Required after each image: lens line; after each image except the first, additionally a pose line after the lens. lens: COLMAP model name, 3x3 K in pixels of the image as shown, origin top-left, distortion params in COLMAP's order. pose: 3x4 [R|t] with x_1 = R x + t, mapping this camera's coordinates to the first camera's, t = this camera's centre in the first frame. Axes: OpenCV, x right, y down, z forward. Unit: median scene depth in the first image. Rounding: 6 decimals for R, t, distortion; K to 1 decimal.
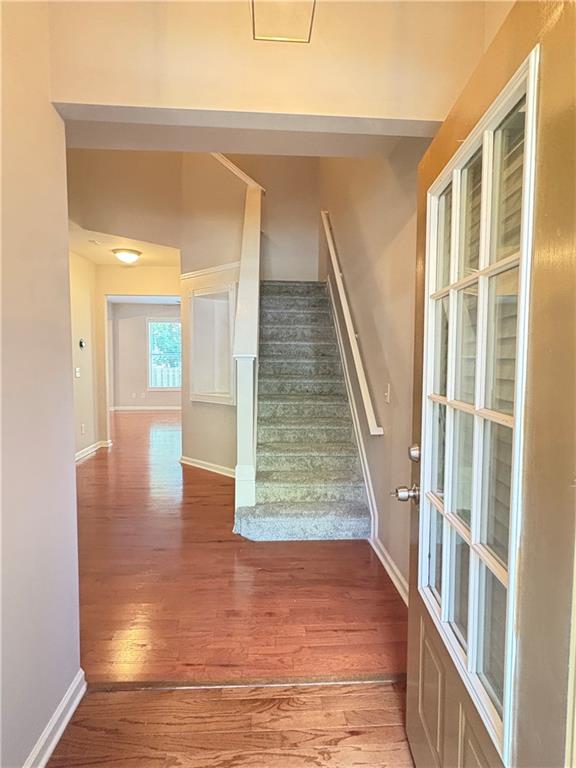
lens RADIAL K [[423.4, 0, 289.1], [0, 423.4, 383.9], [0, 0, 1]] dist [0.001507, -0.000208]
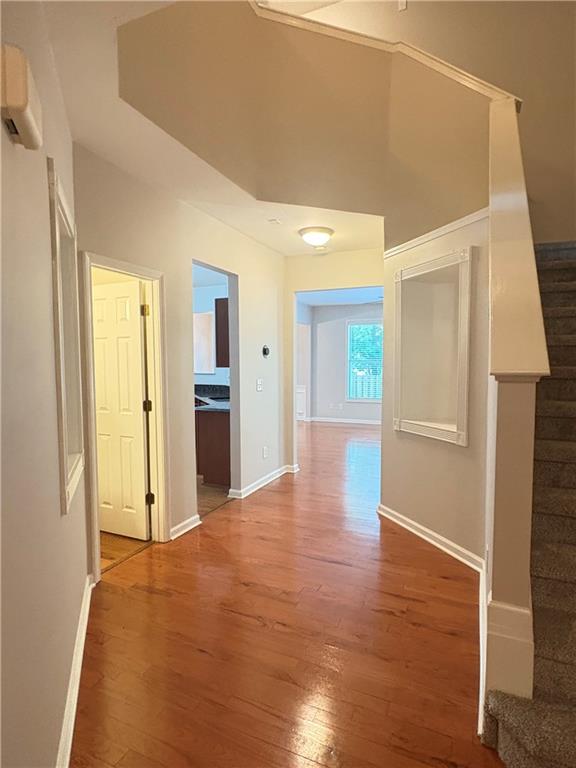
lens RADIAL K [[423.4, 0, 289.0], [0, 423.4, 383.6], [0, 0, 1]] dist [0.001507, -0.000208]
pose [[0.891277, 0.019690, -0.453032, -0.058971], [-0.024274, 0.999696, -0.004306, -0.024232], [0.452810, 0.014834, 0.891484, 0.241882]]
